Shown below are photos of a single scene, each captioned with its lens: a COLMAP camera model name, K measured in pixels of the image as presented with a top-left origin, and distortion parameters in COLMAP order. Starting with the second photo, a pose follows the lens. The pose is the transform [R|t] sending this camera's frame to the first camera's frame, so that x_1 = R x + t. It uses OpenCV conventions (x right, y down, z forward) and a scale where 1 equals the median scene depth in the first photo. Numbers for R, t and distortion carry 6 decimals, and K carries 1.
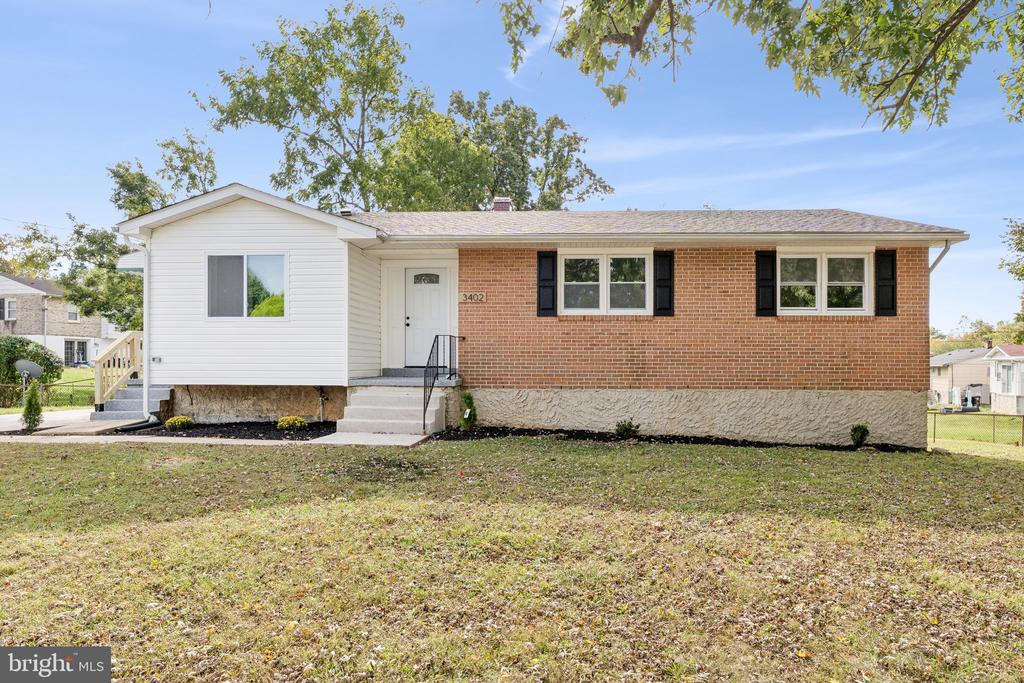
lens RADIAL K [[571.0, 0, 510.3], [0, 571.0, 360.9], [0, 0, 1]] dist [-0.012143, 0.000719]
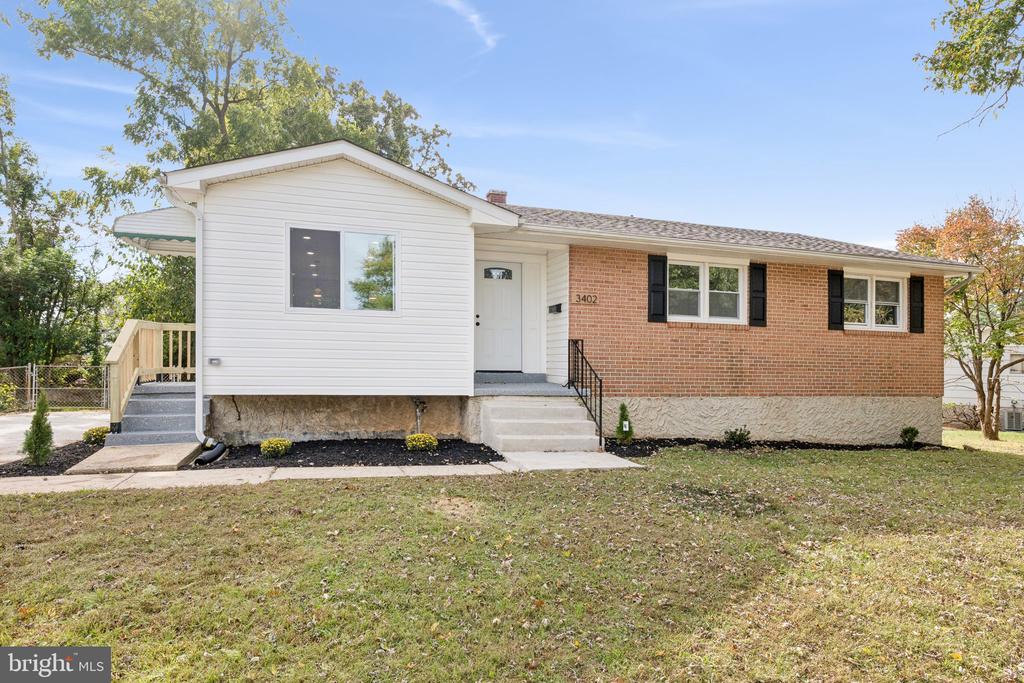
lens RADIAL K [[571.0, 0, 510.3], [0, 571.0, 360.9], [0, 0, 1]] dist [-0.012143, 0.000719]
pose [[0.943577, 0.013875, 0.330864, -0.499134], [-0.016644, 0.999846, 0.005539, -0.013693], [-0.330736, -0.010733, 0.943662, 0.169132]]
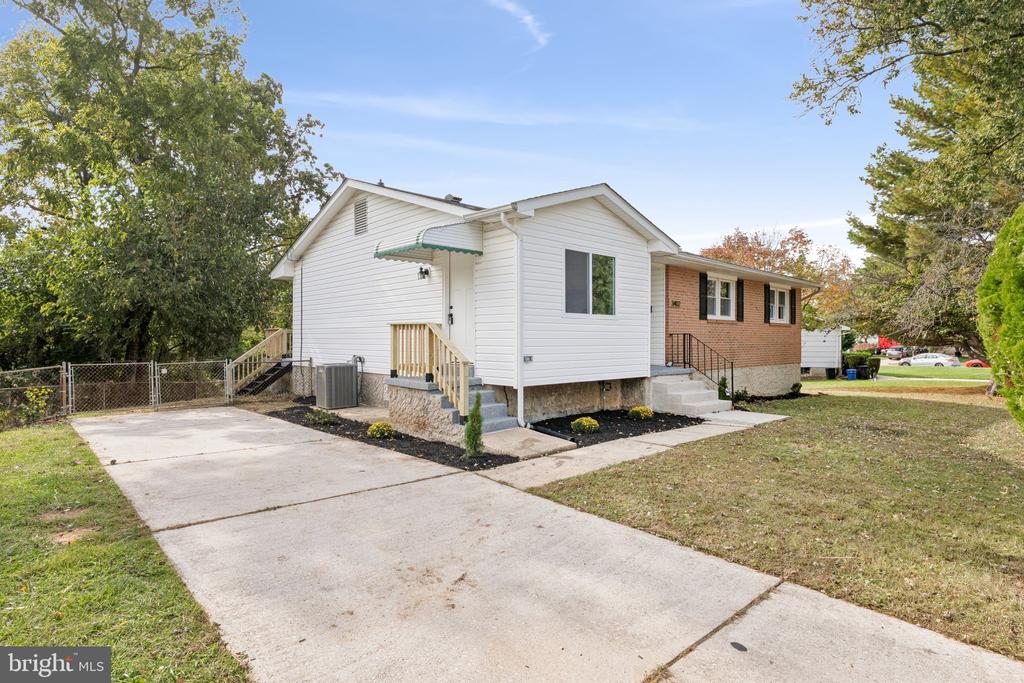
lens RADIAL K [[525.1, 0, 477.3], [0, 525.1, 340.1], [0, 0, 1]] dist [0.000248, 0.000036]
pose [[0.724367, -0.003289, 0.689407, -1.238323], [-0.003692, 0.999956, 0.008650, -0.037813], [-0.689404, -0.008811, 0.724323, 0.457276]]
